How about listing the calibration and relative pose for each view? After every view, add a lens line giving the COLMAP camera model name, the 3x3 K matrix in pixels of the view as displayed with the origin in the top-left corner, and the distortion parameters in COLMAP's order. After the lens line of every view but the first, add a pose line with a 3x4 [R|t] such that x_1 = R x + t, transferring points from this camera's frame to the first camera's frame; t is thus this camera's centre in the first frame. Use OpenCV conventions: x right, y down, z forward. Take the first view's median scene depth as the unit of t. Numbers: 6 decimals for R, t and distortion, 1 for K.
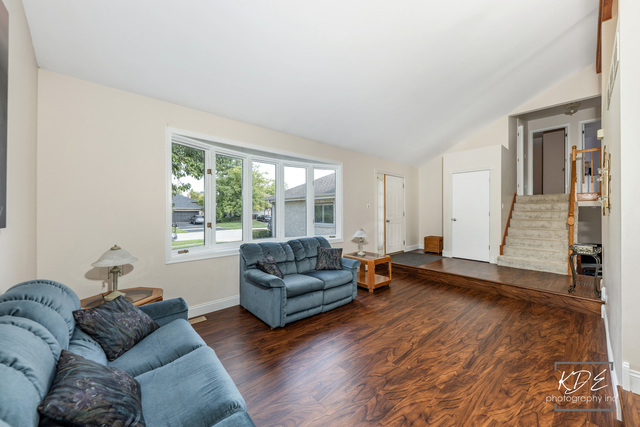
lens RADIAL K [[224.5, 0, 322.4], [0, 224.5, 209.5], [0, 0, 1]] dist [0.000561, 0.000132]
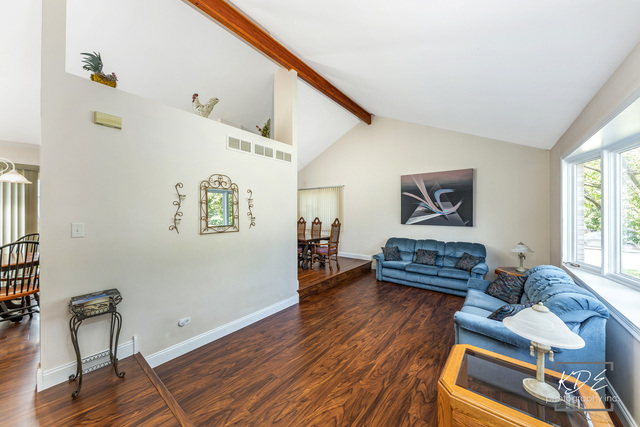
lens RADIAL K [[224.5, 0, 319.2], [0, 224.5, 213.0], [0, 0, 1]] dist [0.000561, 0.000132]
pose [[-0.984778, 0.001762, -0.173806, 0.896695], [0.002150, 0.999996, -0.002044, -0.078166], [0.173801, -0.002387, -0.984778, 2.155433]]
